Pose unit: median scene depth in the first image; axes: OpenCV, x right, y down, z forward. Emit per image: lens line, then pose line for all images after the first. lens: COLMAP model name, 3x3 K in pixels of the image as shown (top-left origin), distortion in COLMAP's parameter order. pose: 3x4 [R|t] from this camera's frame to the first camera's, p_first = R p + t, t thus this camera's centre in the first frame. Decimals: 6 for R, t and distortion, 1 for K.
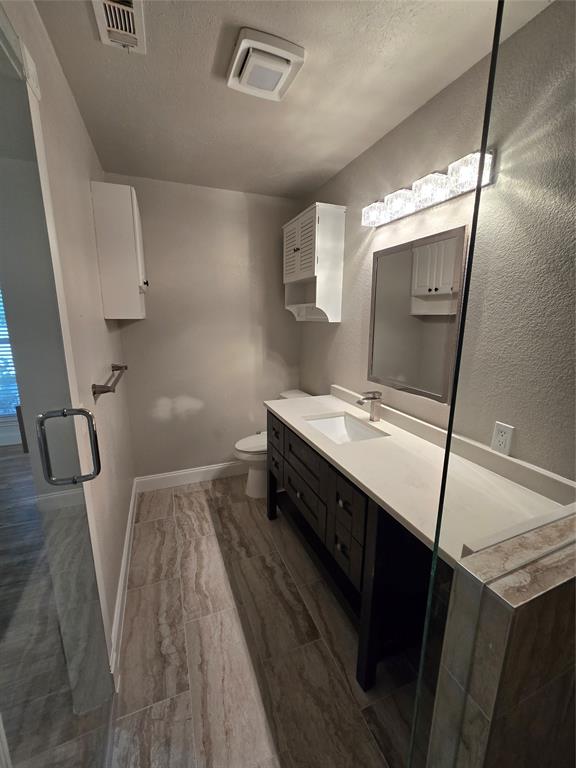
lens RADIAL K [[315.6, 0, 282.7], [0, 315.6, 382.0], [0, 0, 1]] dist [-0.002246, -0.000239]
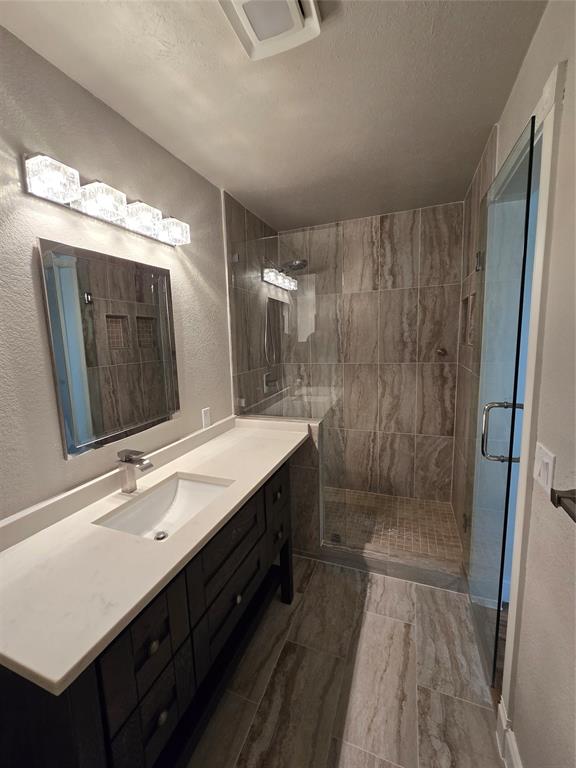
lens RADIAL K [[315.6, 0, 283.8], [0, 315.6, 381.6], [0, 0, 1]] dist [-0.002246, -0.000239]
pose [[-0.731858, -0.072777, 0.677560, -0.537451], [0.175719, 0.940503, 0.290822, -0.321449], [-0.658412, 0.331900, -0.675526, 1.473062]]
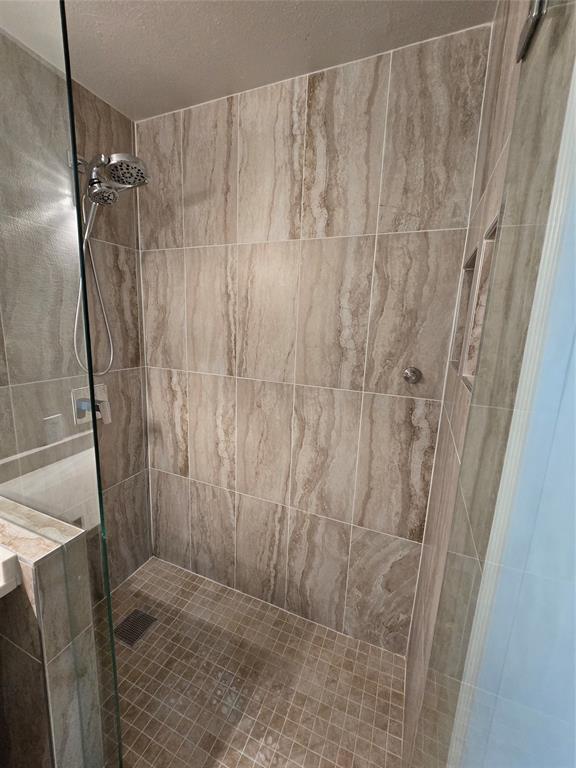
lens RADIAL K [[315.6, 0, 284.7], [0, 315.6, 382.0], [0, 0, 1]] dist [-0.002246, -0.000239]
pose [[-0.710304, -0.160553, 0.685340, -0.425497], [0.109728, 0.936481, 0.333112, -0.215342], [-0.695290, 0.311812, -0.647569, 0.947958]]
